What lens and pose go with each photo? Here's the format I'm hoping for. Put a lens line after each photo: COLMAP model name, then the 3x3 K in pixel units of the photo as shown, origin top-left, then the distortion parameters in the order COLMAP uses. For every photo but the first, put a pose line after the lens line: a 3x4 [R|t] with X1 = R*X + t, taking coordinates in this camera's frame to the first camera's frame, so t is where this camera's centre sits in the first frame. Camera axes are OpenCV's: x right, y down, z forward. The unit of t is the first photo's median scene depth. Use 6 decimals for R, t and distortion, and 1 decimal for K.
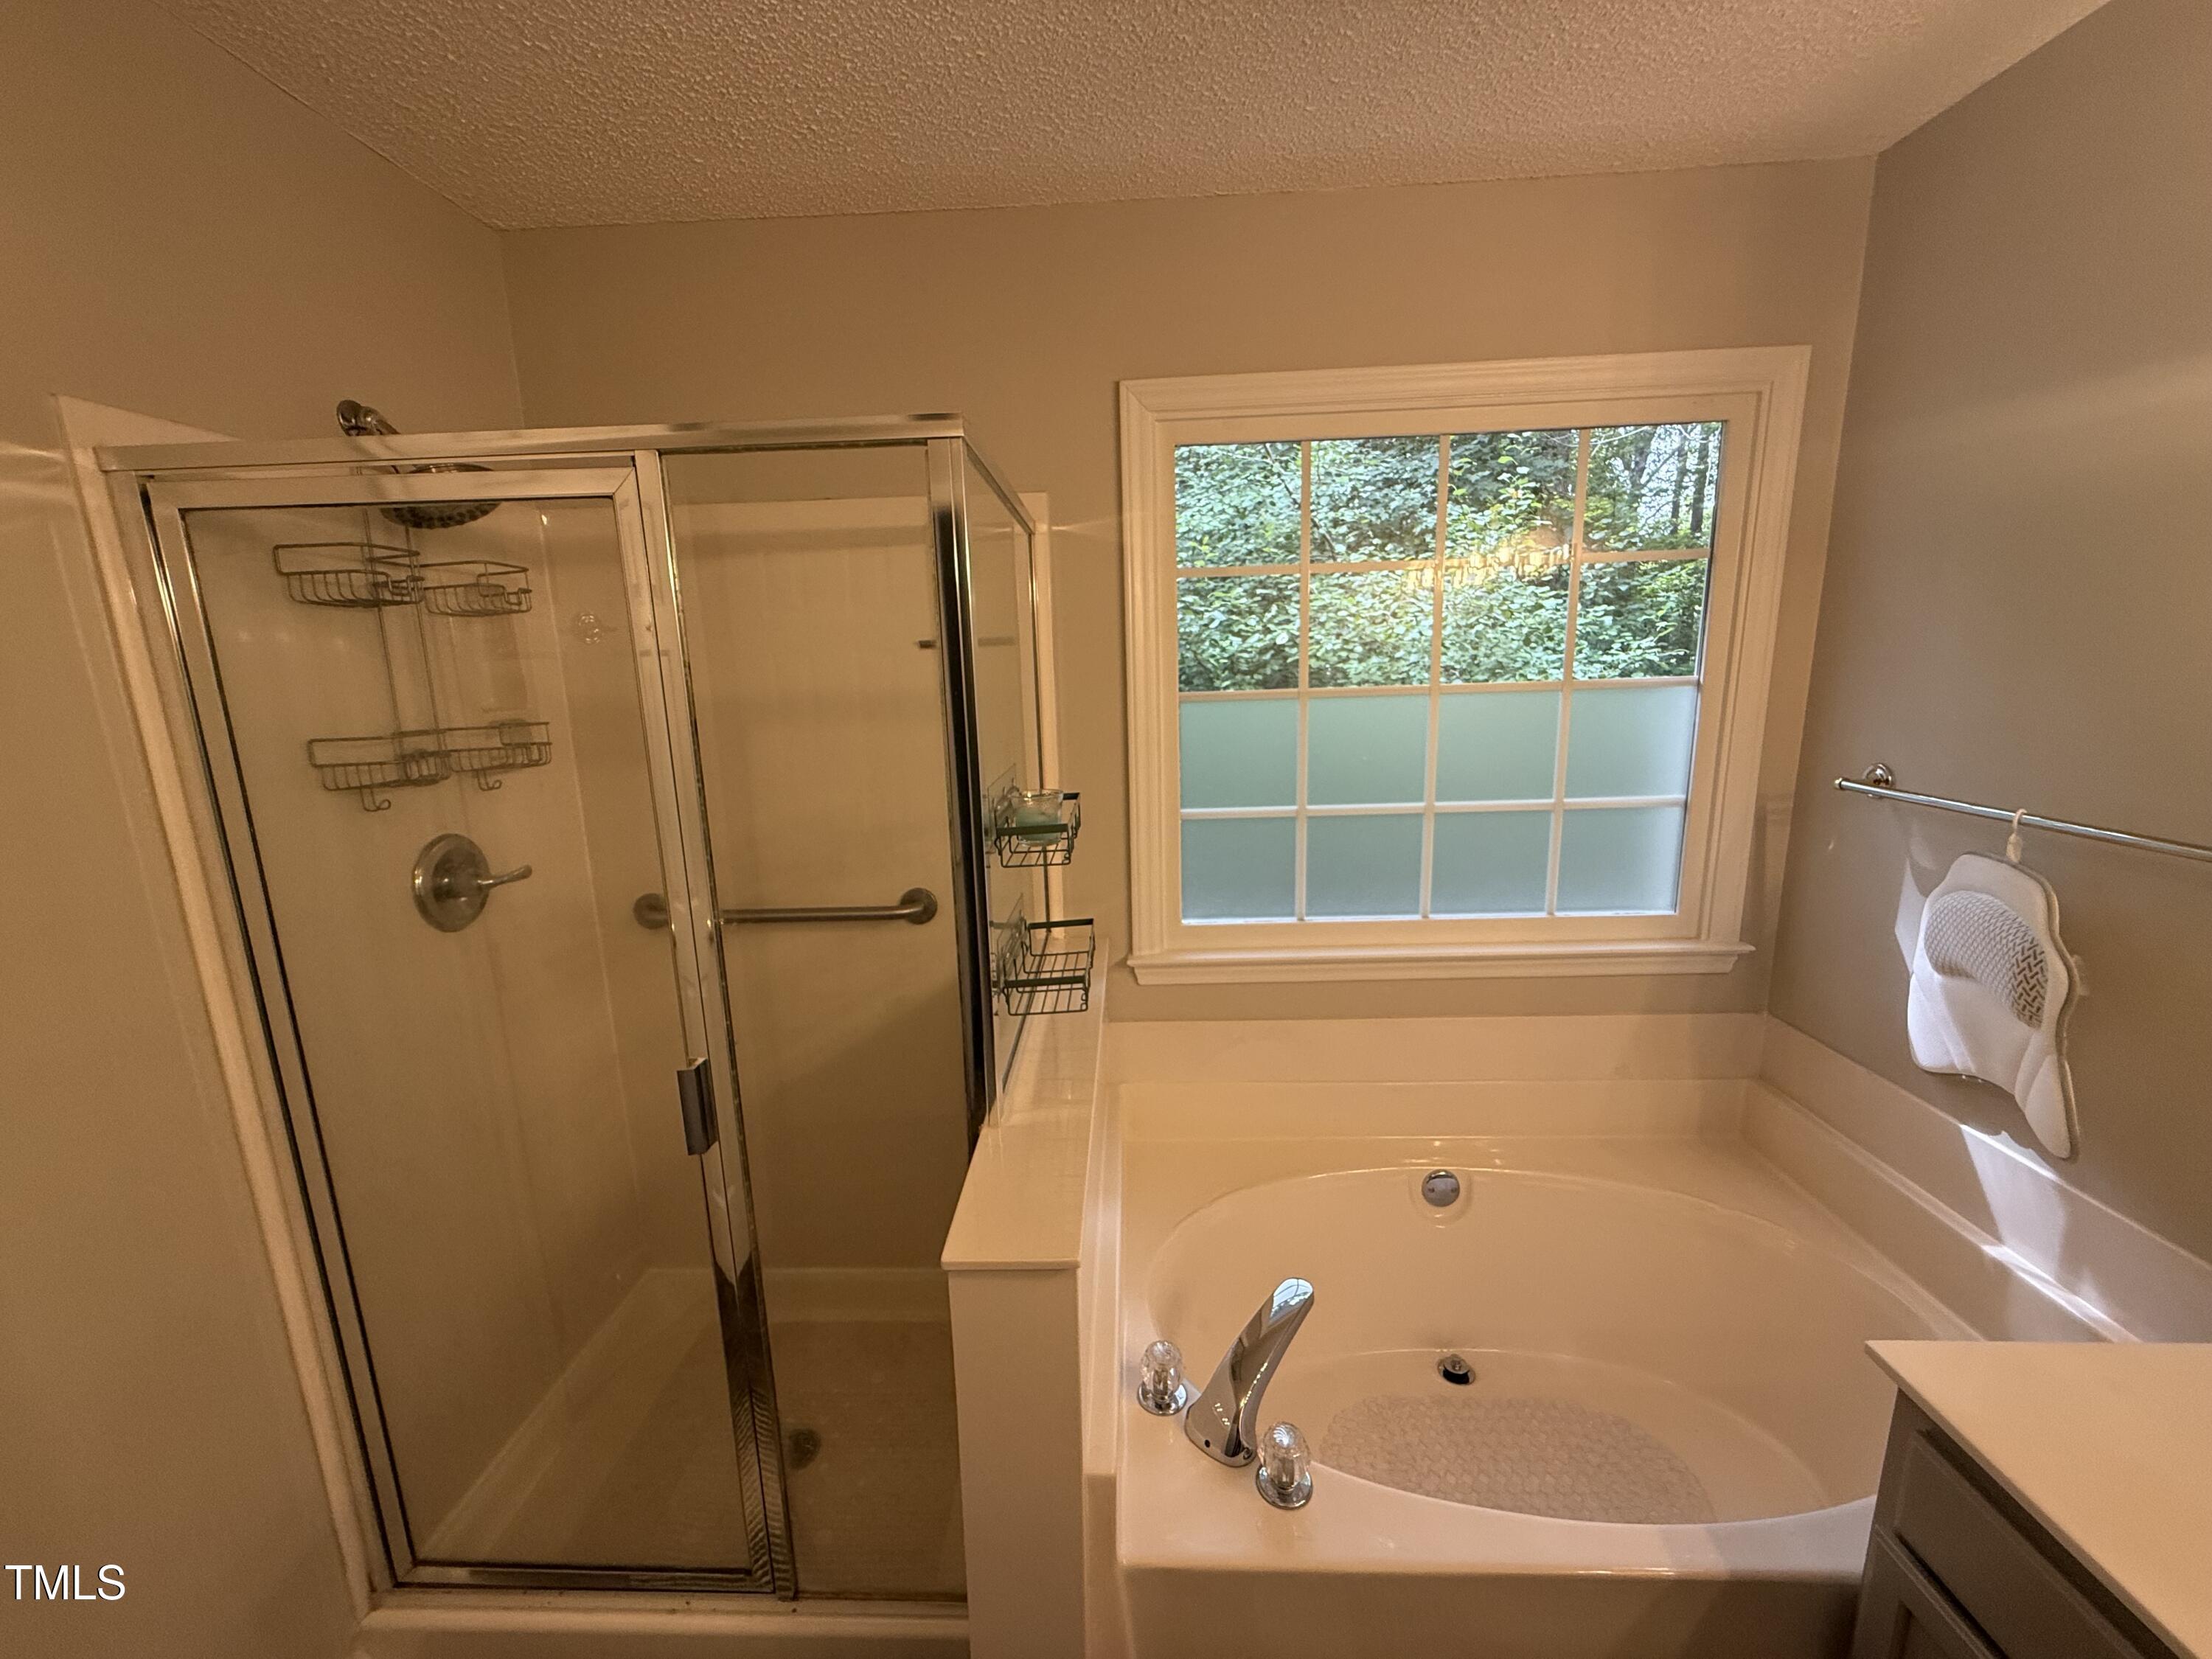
lens RADIAL K [[880.1, 0, 1103.1], [0, 880.1, 832.9], [0, 0, 1]] dist [-0.000628, -0.000047]
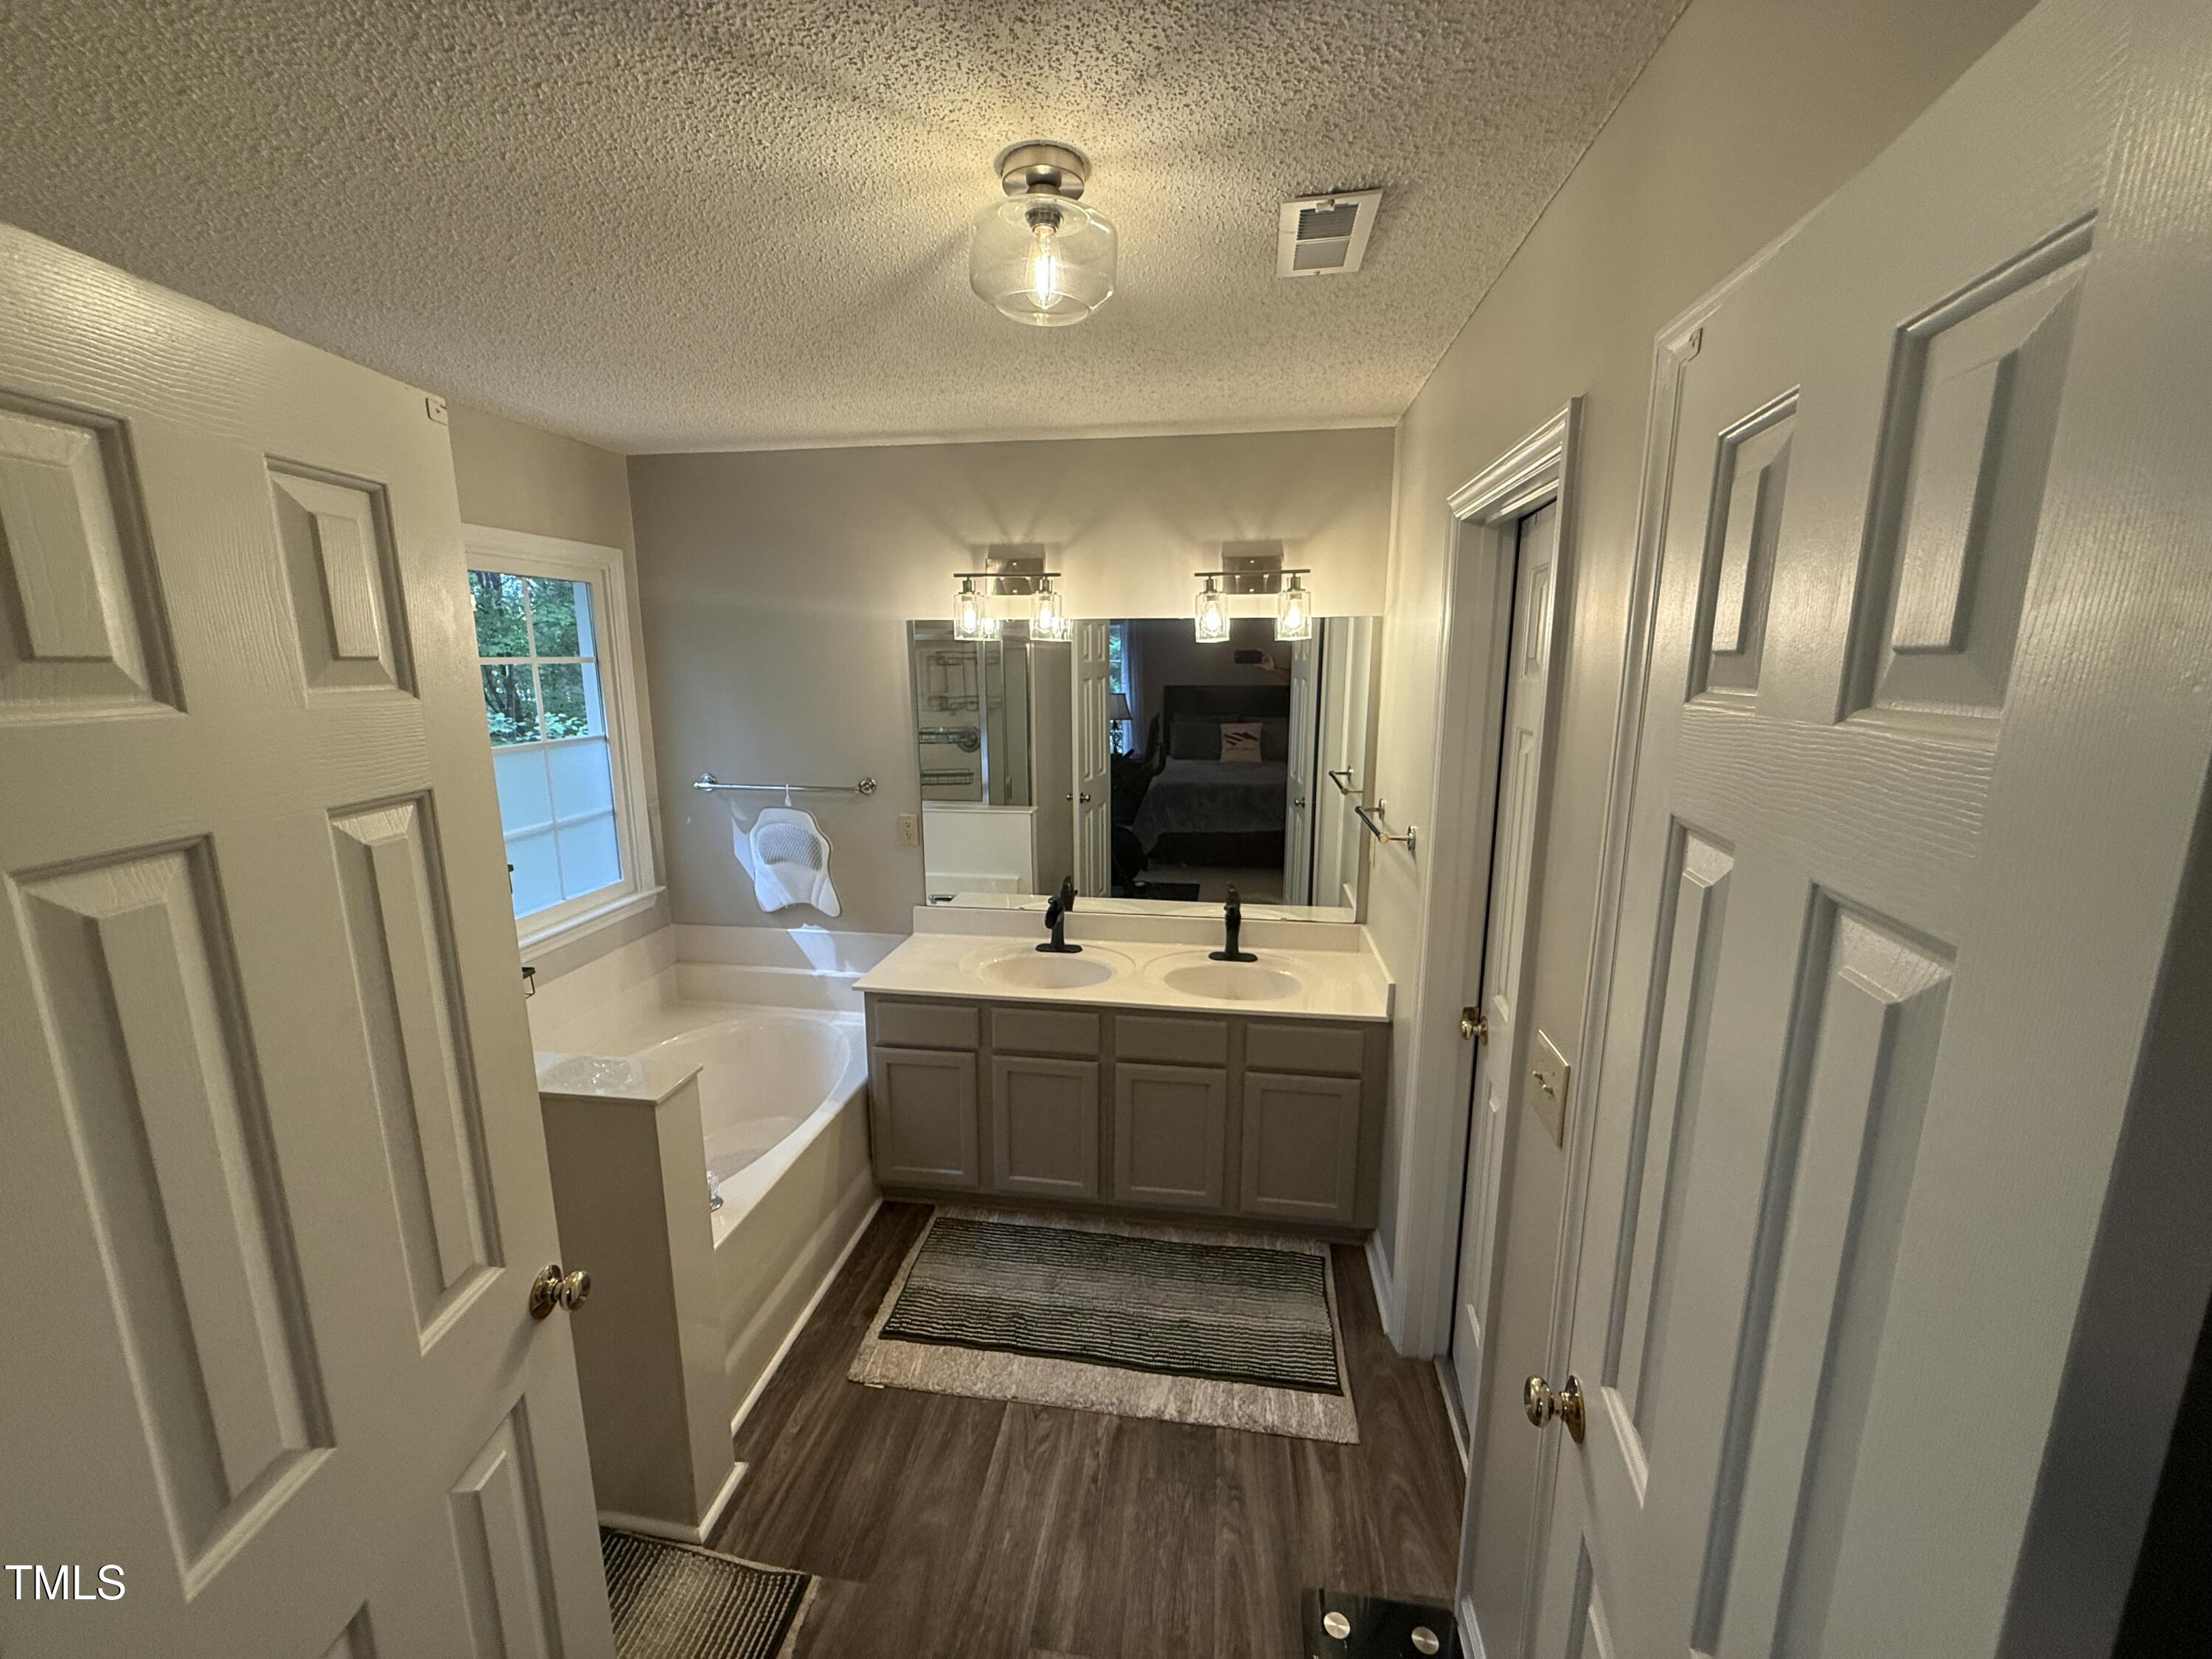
lens RADIAL K [[880.1, 0, 1101.9], [0, 880.1, 829.2], [0, 0, 1]] dist [-0.000628, -0.000047]
pose [[0.115495, -0.164919, 0.979522, -1.070210], [0.196006, 0.970515, 0.140292, -0.069176], [-0.973777, 0.175789, 0.144415, -0.131238]]
